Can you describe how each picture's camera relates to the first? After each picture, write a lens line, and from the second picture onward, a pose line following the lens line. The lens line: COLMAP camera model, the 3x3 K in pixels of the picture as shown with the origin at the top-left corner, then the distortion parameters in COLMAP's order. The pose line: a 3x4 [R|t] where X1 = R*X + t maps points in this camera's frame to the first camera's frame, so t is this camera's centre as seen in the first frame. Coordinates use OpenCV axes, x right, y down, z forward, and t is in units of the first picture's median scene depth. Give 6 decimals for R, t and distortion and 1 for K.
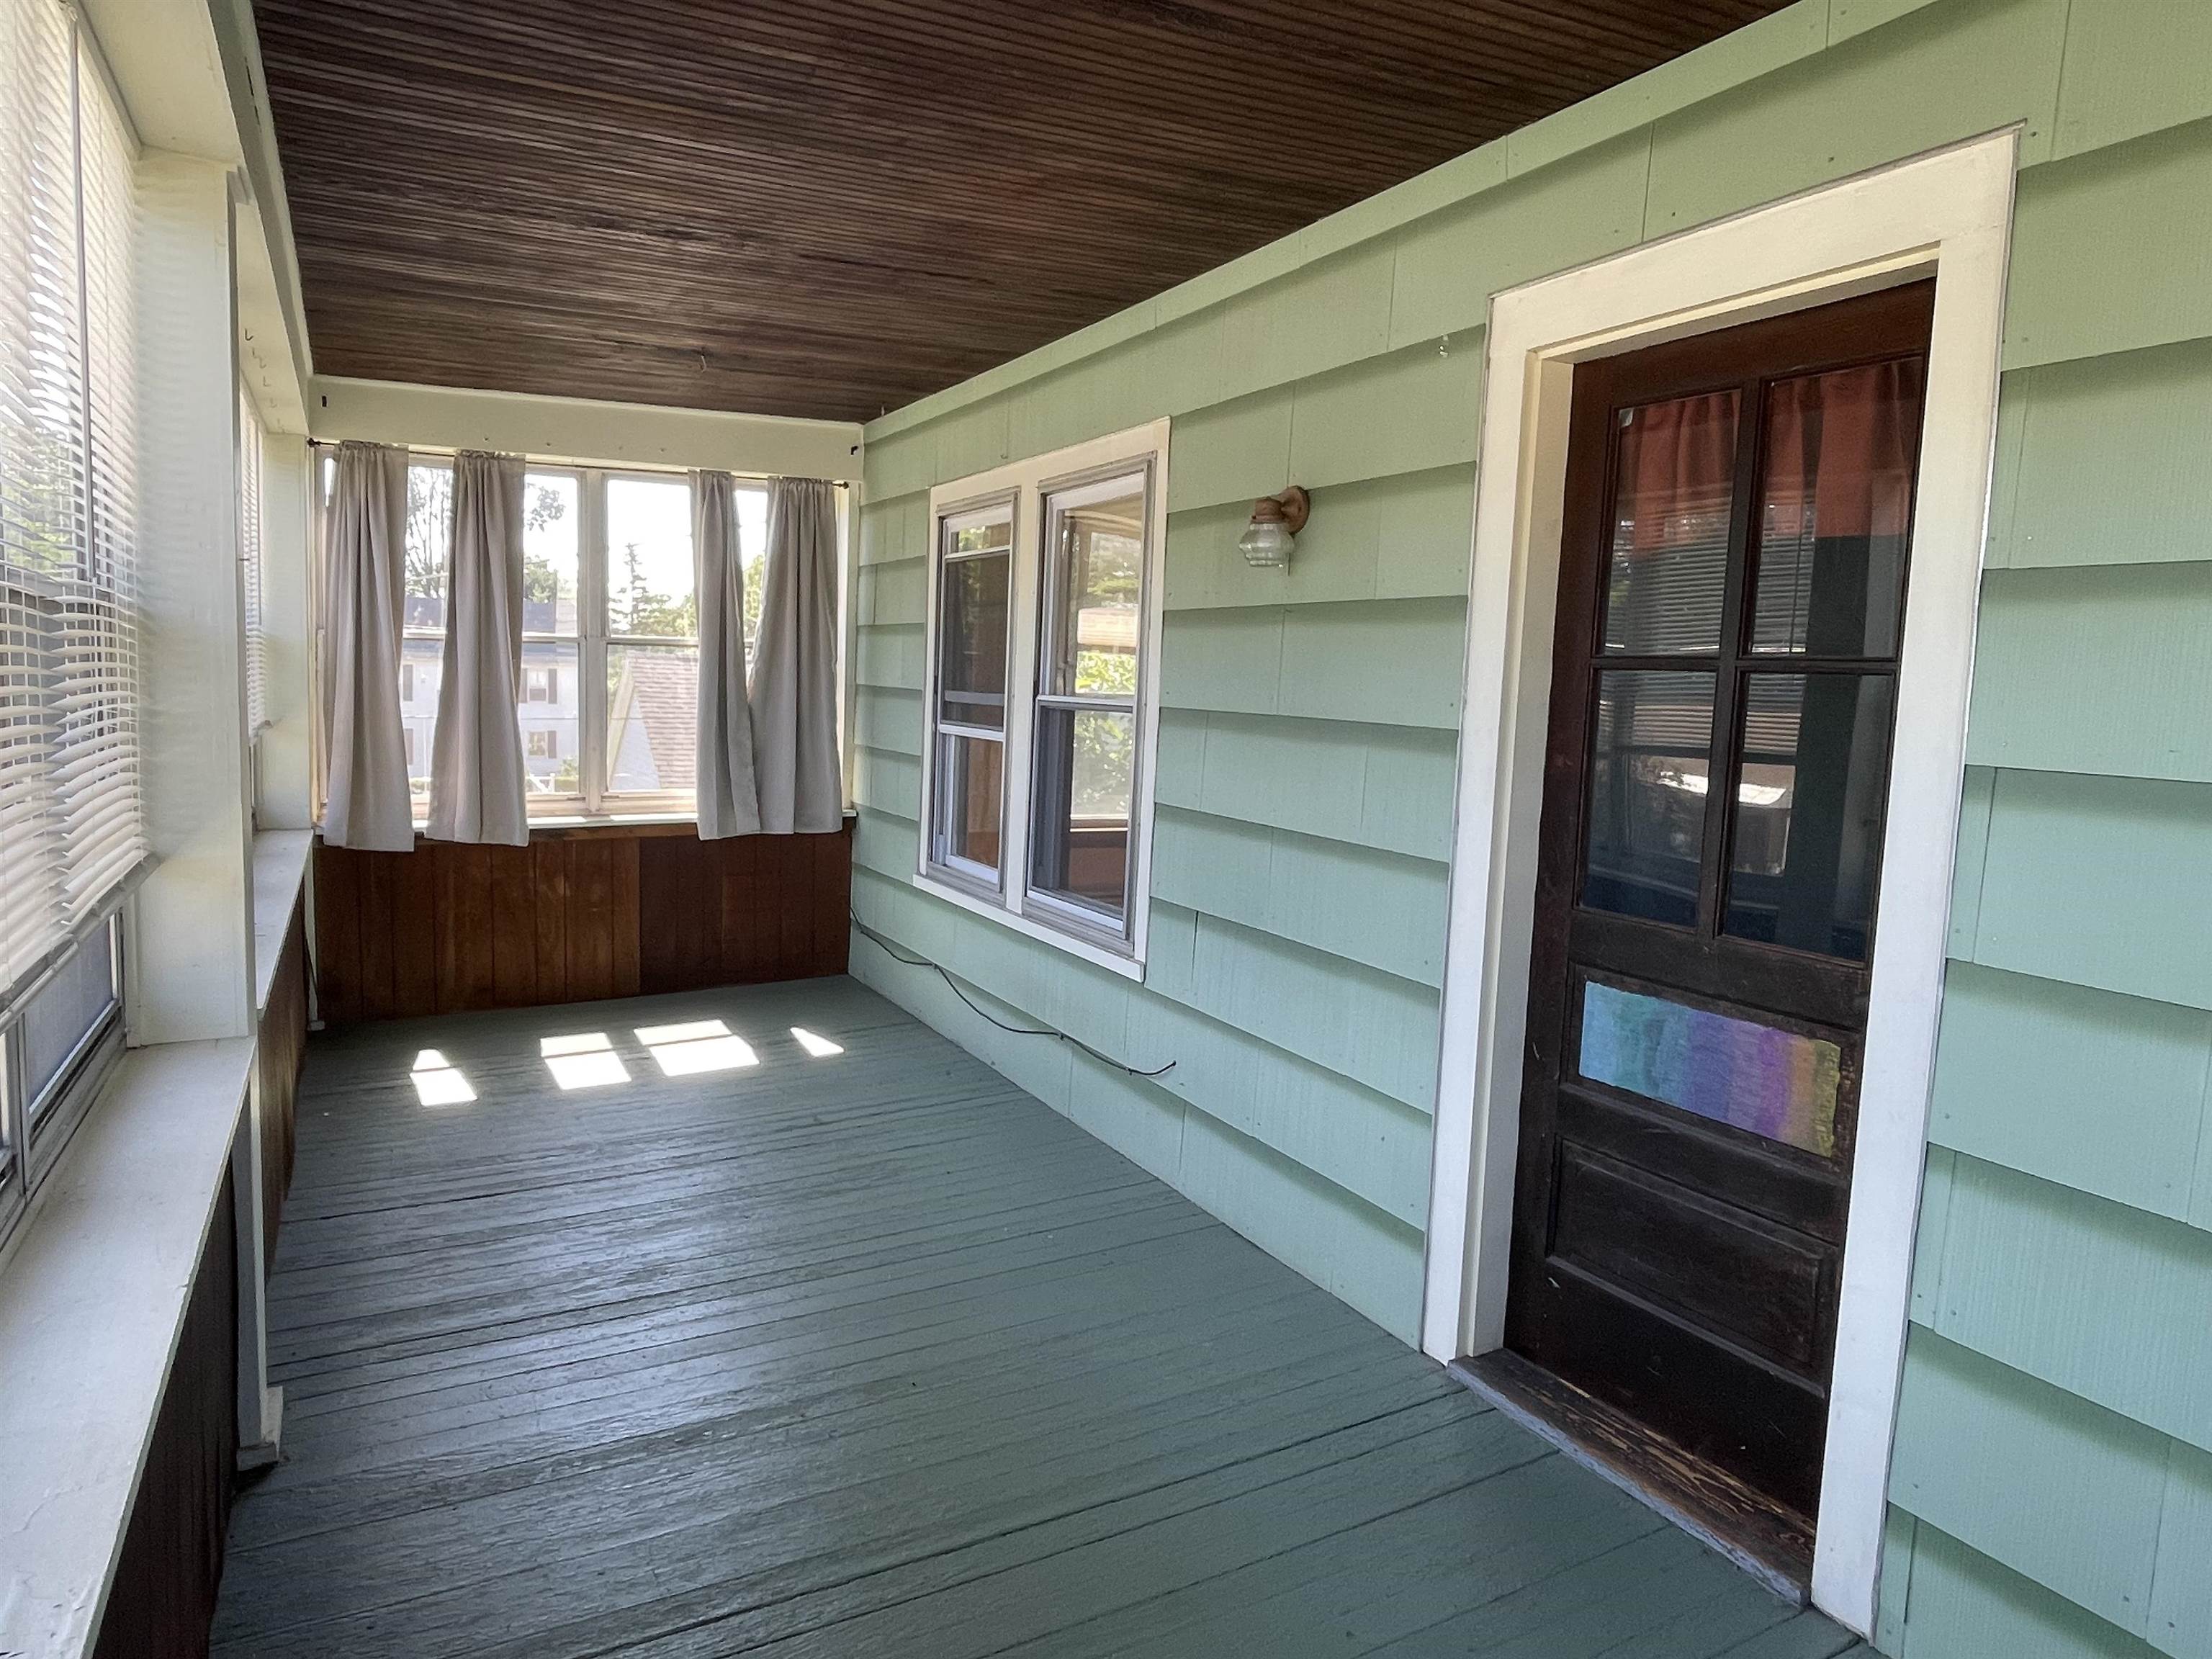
lens RADIAL K [[1398.3, 0, 1098.2], [0, 1398.3, 828.3], [0, 0, 1]] dist [0.020996, -0.002462]
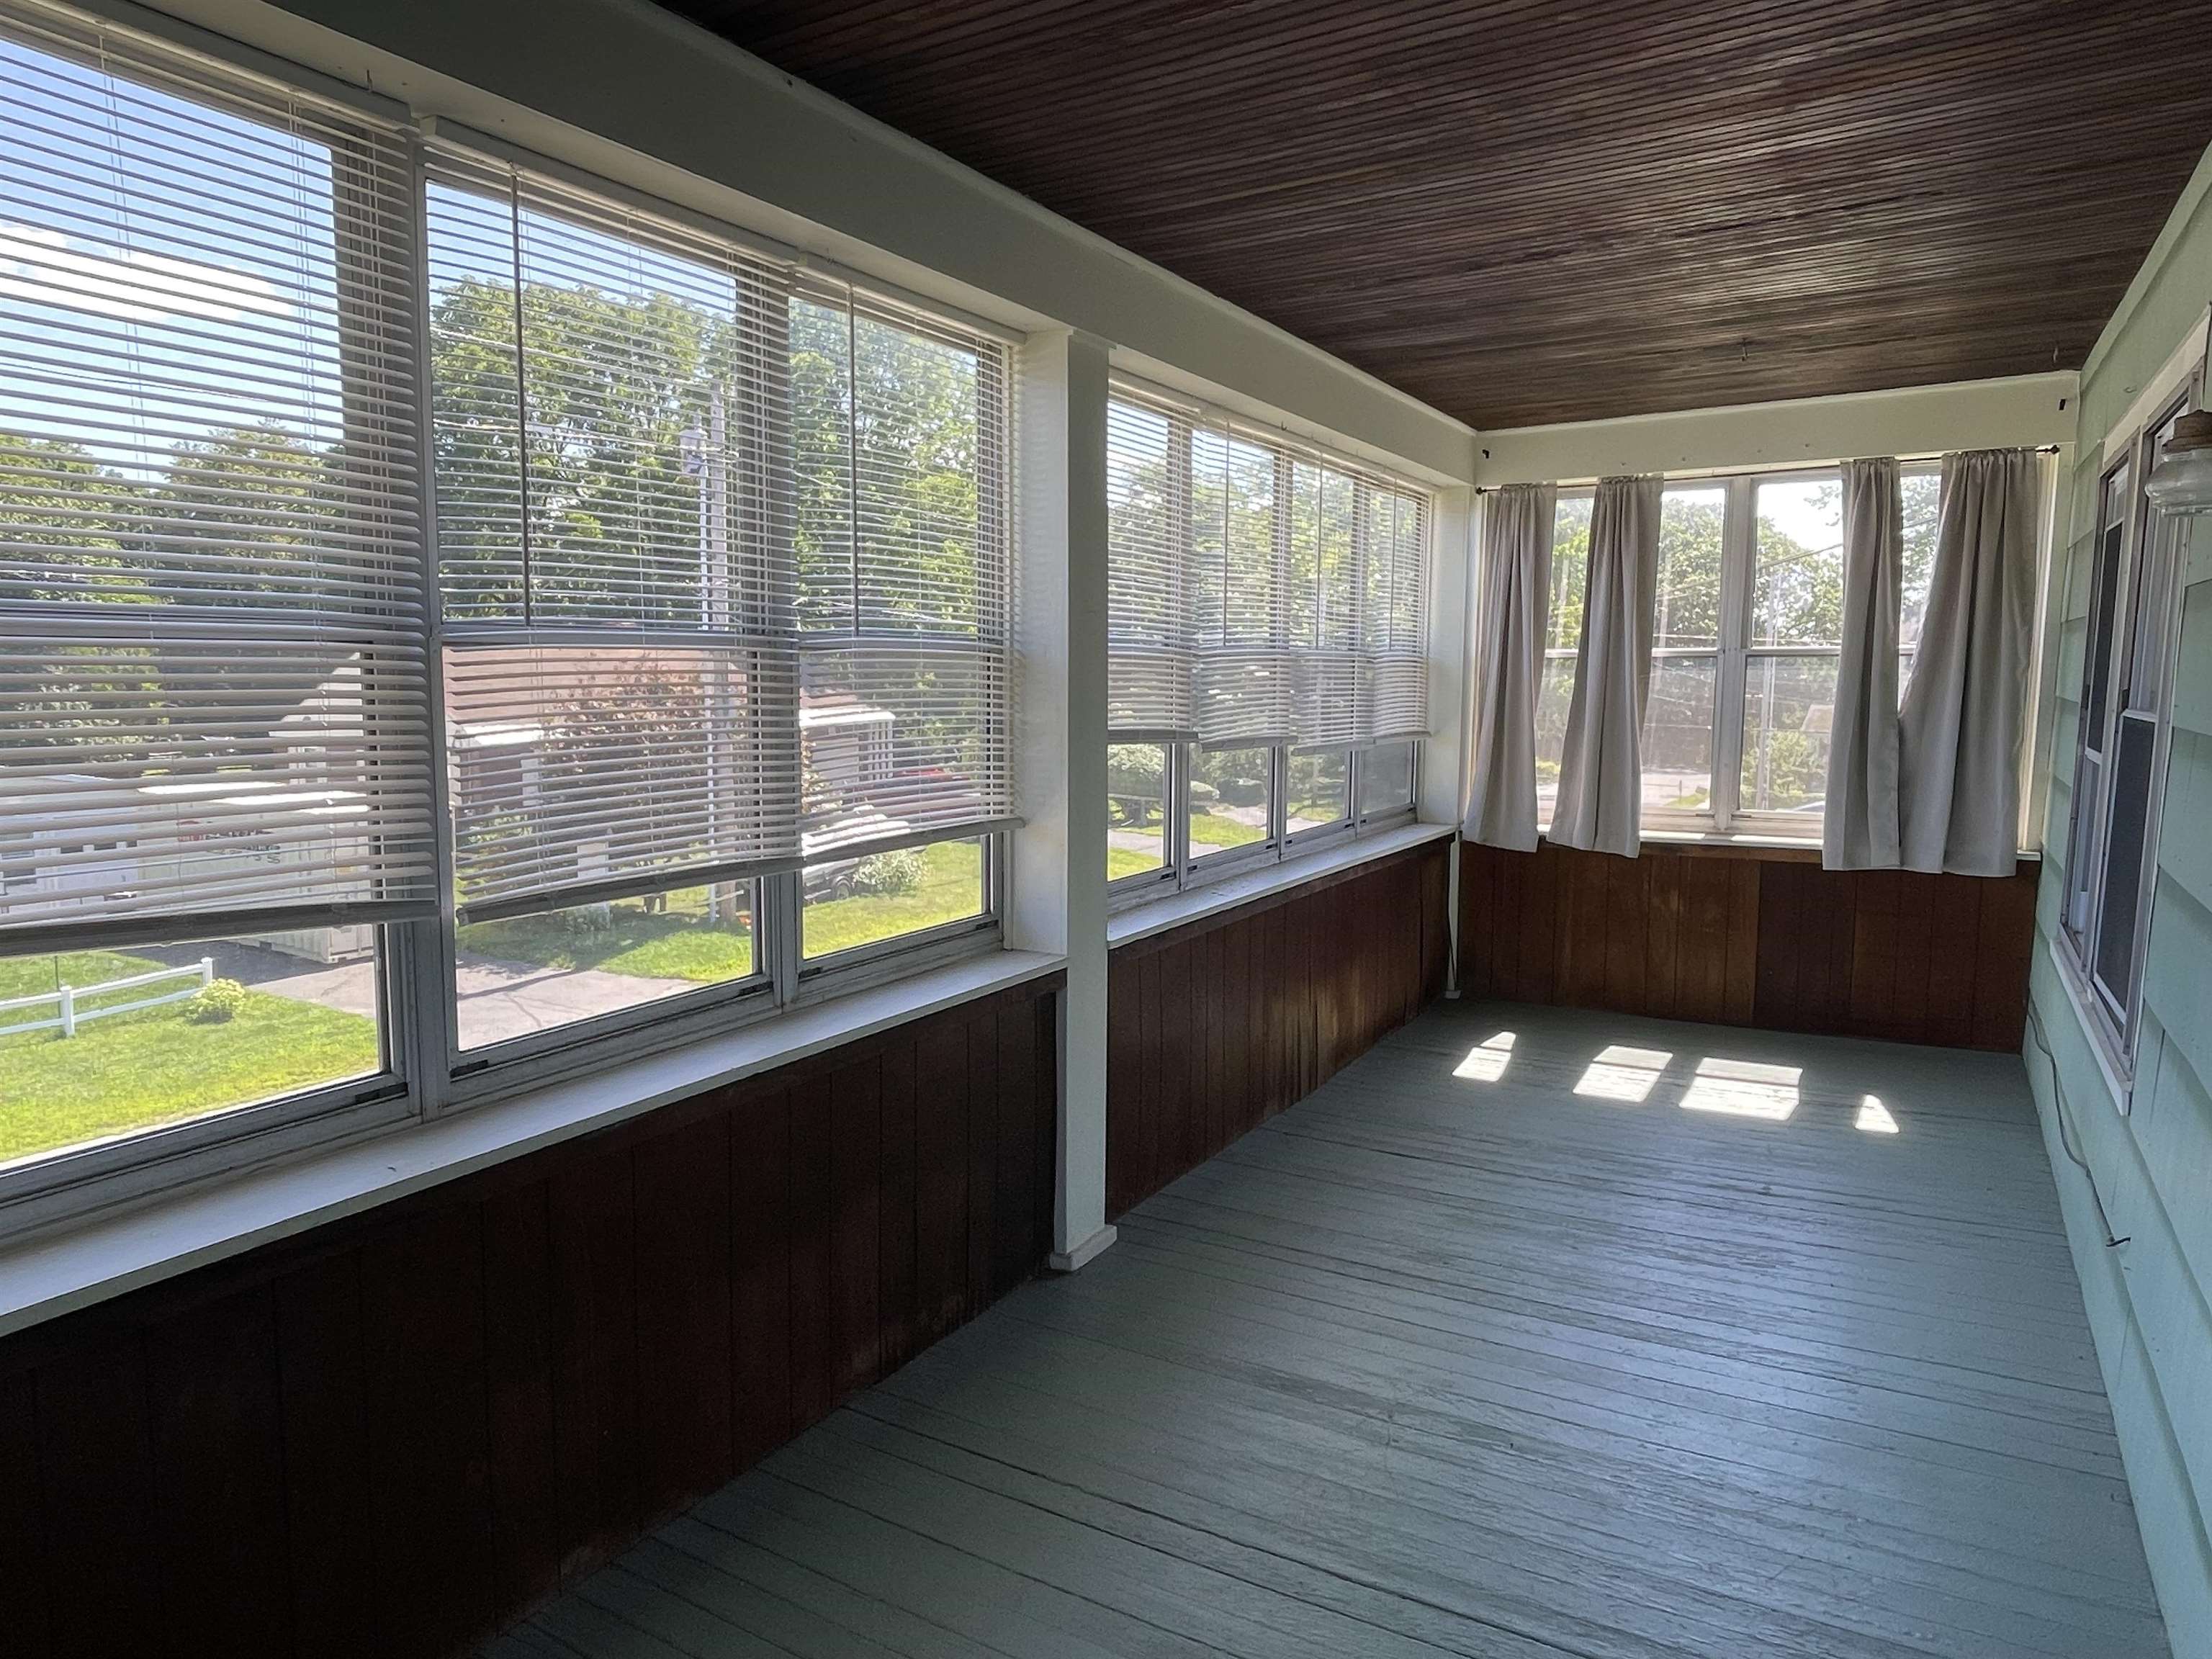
lens RADIAL K [[1398.3, 0, 1100.4], [0, 1398.3, 829.7], [0, 0, 1]] dist [0.020996, -0.002462]
pose [[0.539292, 0.075003, -0.838772, 0.248314], [-0.082886, 0.995917, 0.035763, -0.012359], [0.838030, 0.050236, 0.543307, 0.124318]]
